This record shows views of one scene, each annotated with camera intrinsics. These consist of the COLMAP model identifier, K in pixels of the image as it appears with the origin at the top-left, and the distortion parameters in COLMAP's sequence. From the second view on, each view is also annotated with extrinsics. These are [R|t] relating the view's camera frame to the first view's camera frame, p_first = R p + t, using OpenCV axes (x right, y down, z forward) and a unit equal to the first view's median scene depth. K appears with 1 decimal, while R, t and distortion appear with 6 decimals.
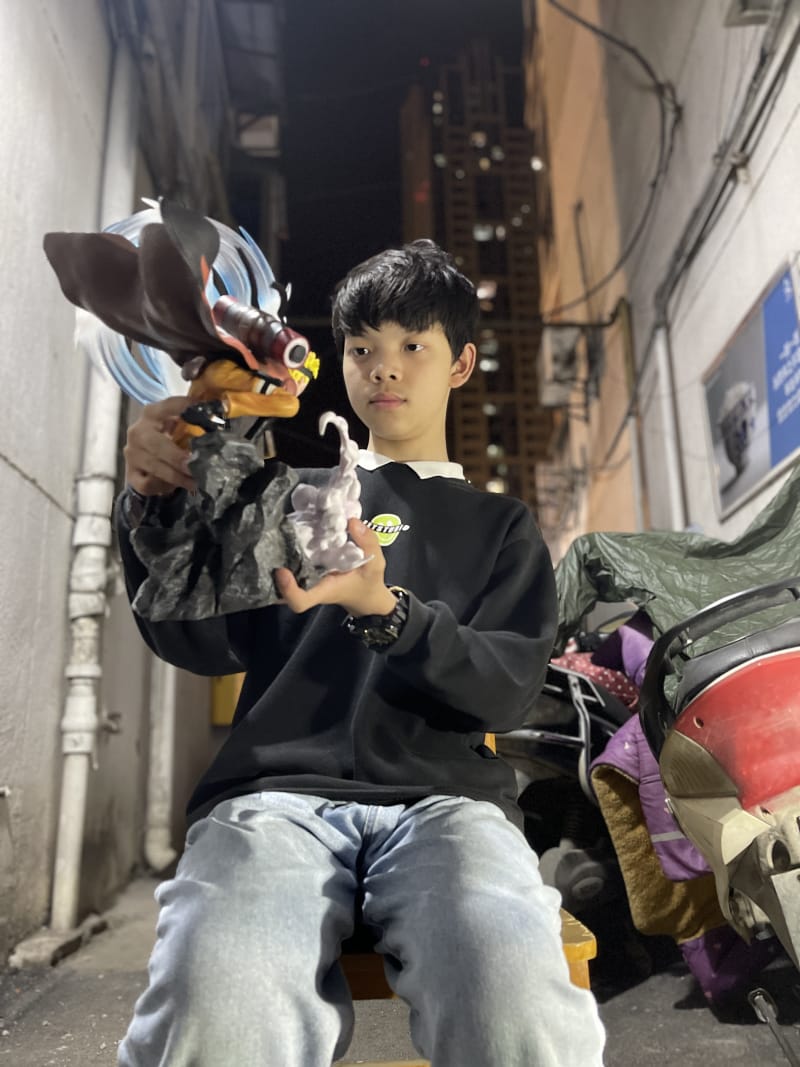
lens RADIAL K [[816.3, 0, 400.0], [0, 816.3, 533.5], [0, 0, 1]] dist [0.061101, -0.072516]
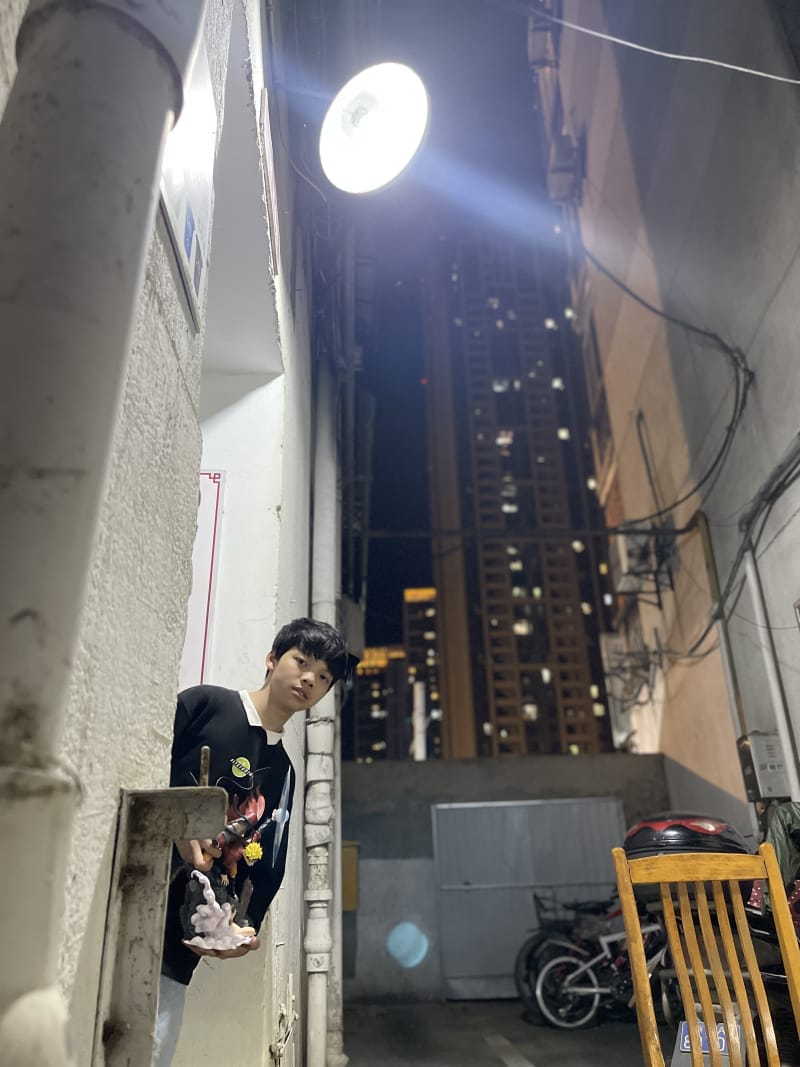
lens RADIAL K [[826.3, 0, 394.6], [0, 826.3, 536.1], [0, 0, 1]] dist [0.054859, -0.002921]
pose [[0.999756, -0.014247, -0.016887, -0.217421], [0.011436, 0.987653, -0.156238, -0.133077], [0.018904, 0.156007, 0.987575, -0.225707]]
